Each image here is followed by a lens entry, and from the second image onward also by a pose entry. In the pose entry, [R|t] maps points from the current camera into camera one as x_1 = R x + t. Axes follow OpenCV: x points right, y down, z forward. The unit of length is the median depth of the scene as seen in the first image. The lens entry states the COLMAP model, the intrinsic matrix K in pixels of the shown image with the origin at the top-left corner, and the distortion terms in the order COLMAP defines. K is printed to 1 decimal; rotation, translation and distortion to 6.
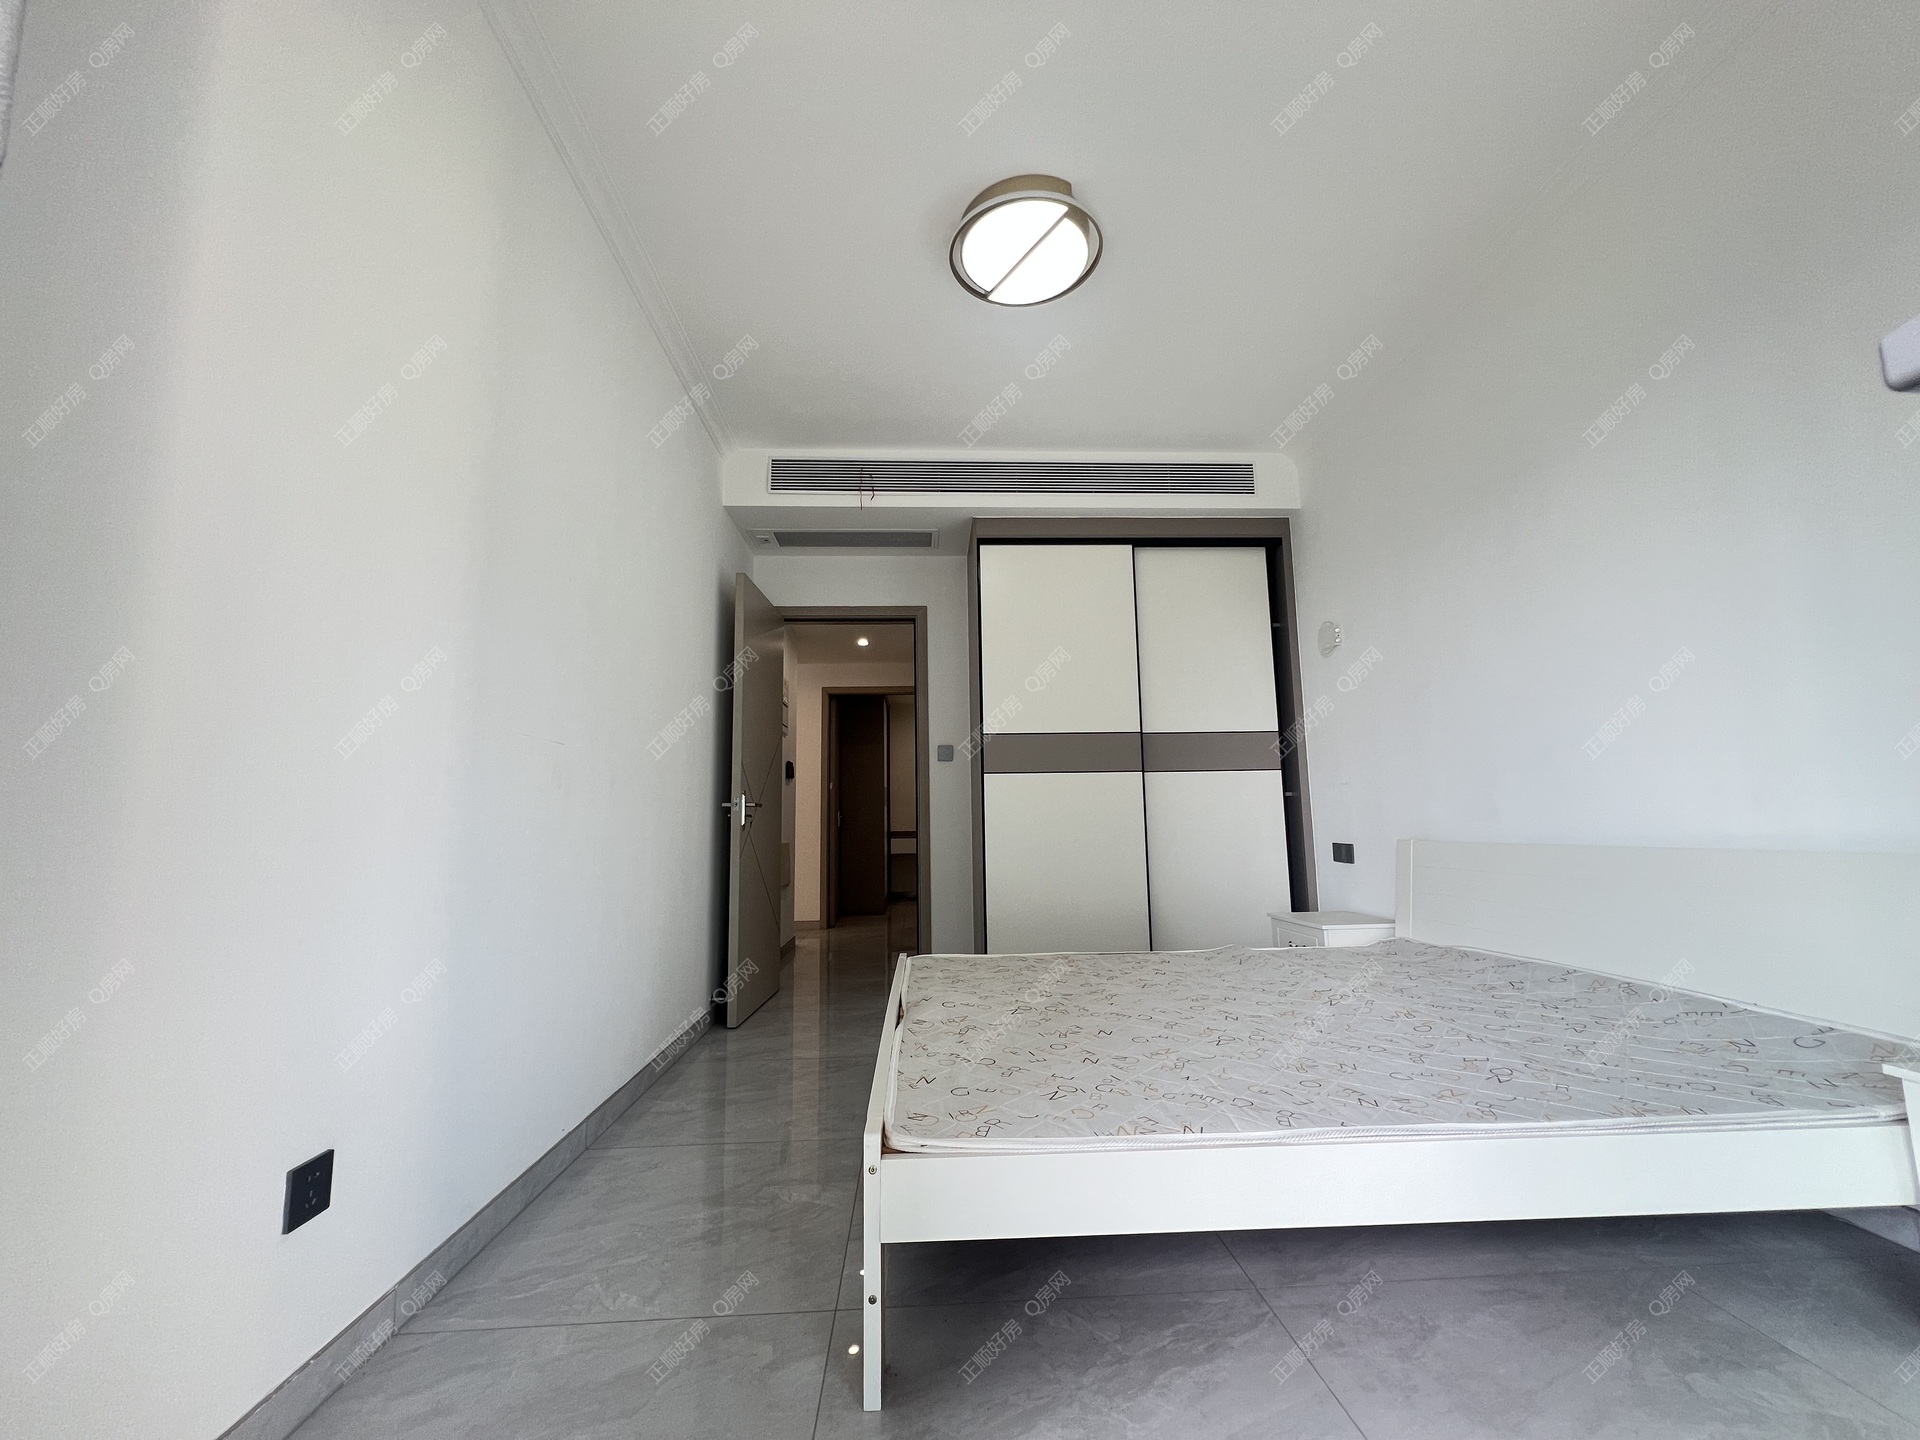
lens RADIAL K [[765.8, 0, 960.0], [0, 765.8, 720.0], [0, 0, 1]] dist [0.000041, 0.000012]
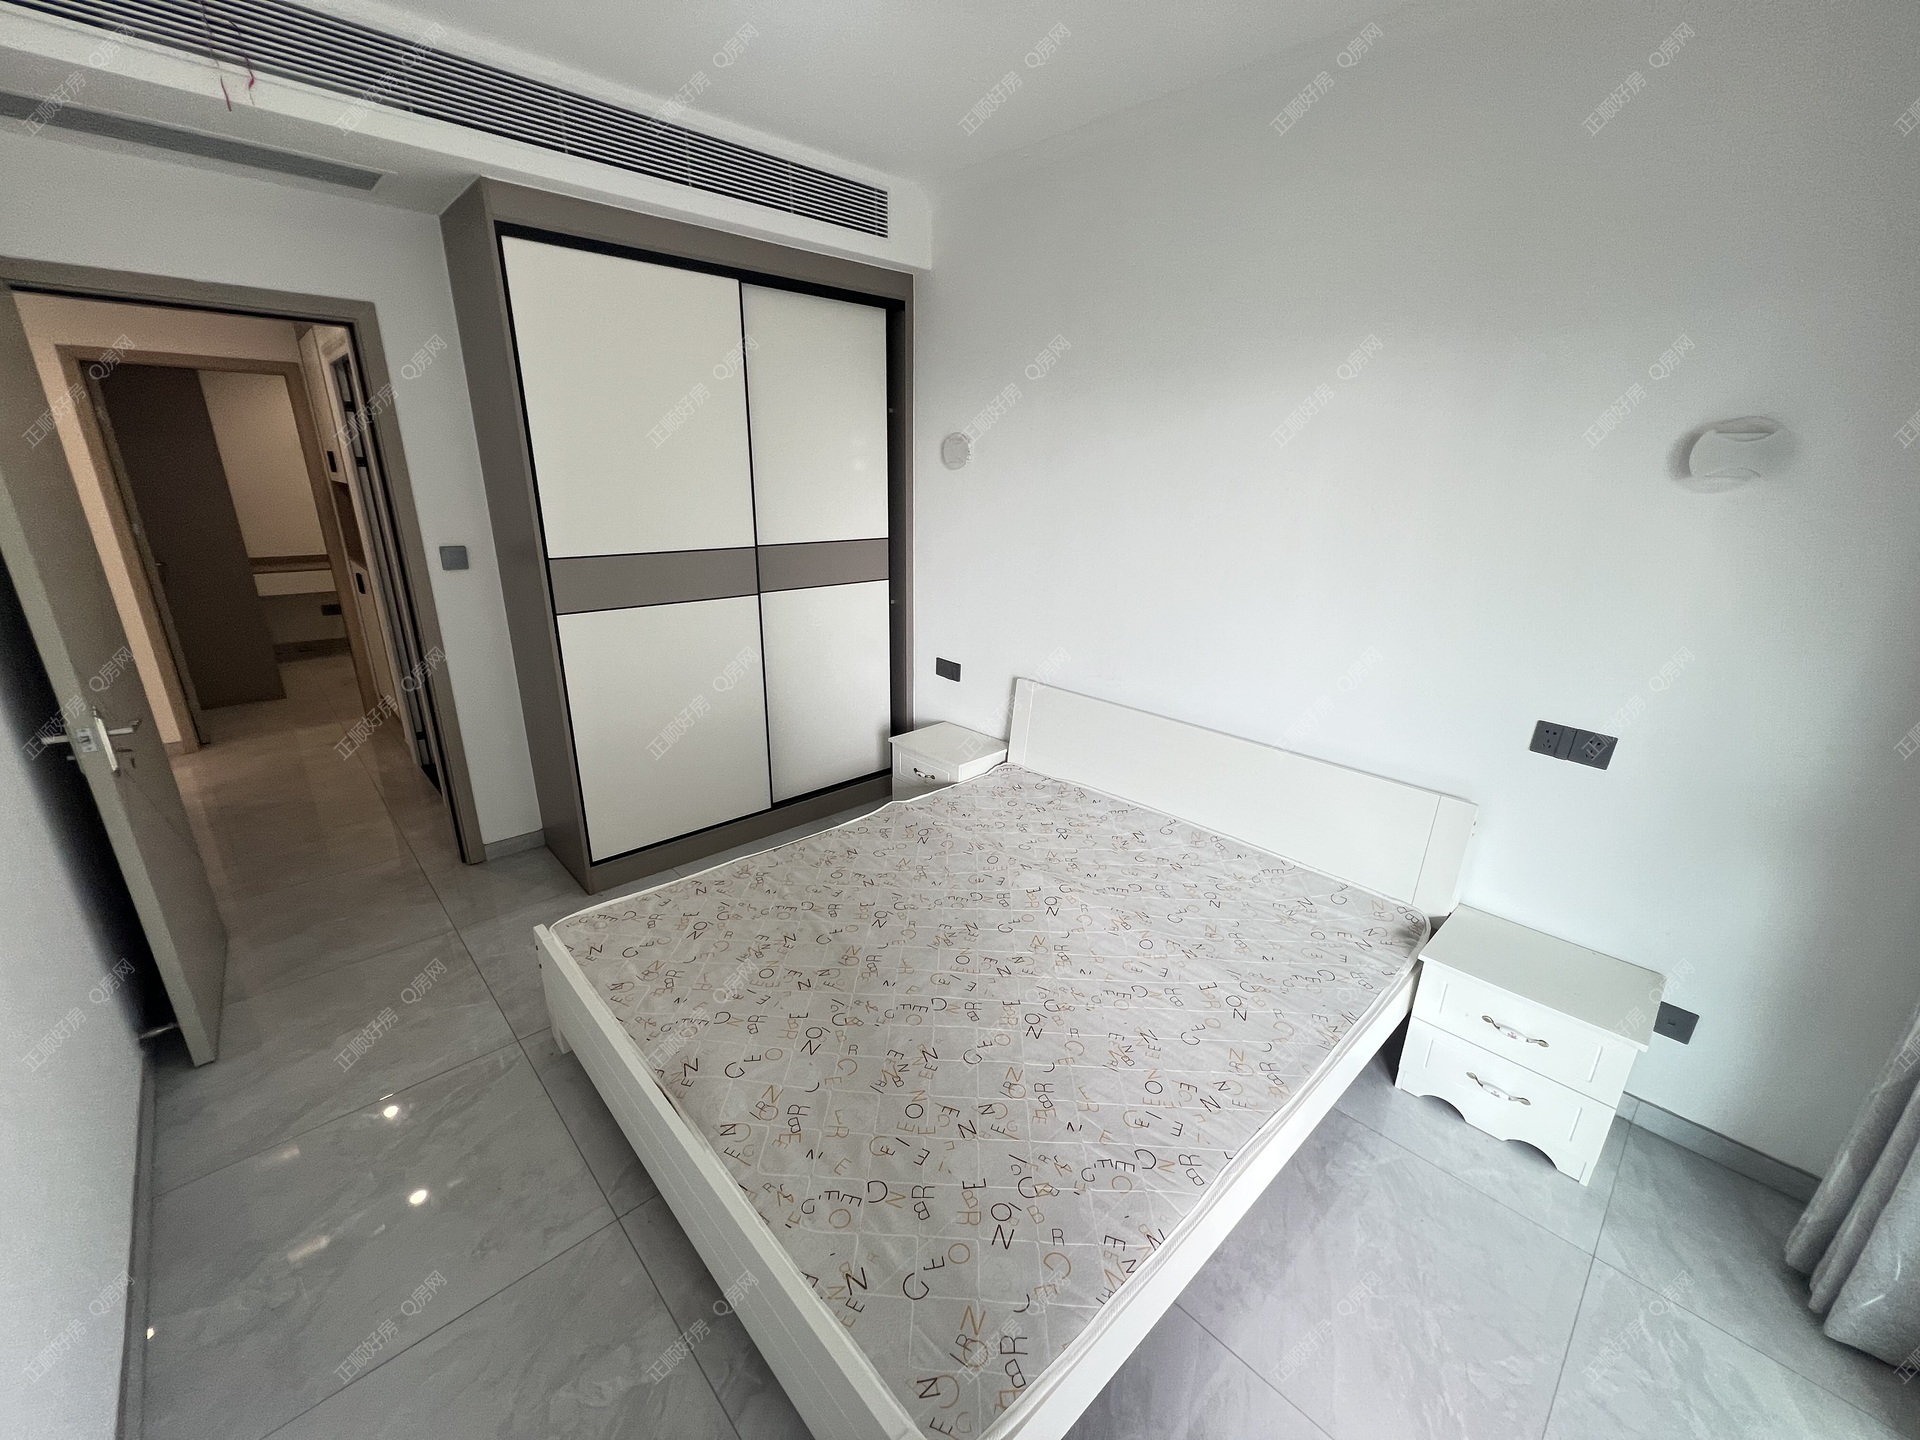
lens RADIAL K [[765.2, 0, 960.0], [0, 765.2, 720.0], [0, 0, 1]] dist [0.001224, 0.000255]
pose [[0.758887, -0.175868, 0.627025, -0.147127], [-0.120736, 0.908155, 0.400846, -0.171382], [-0.639932, -0.379902, 0.667954, 0.234941]]
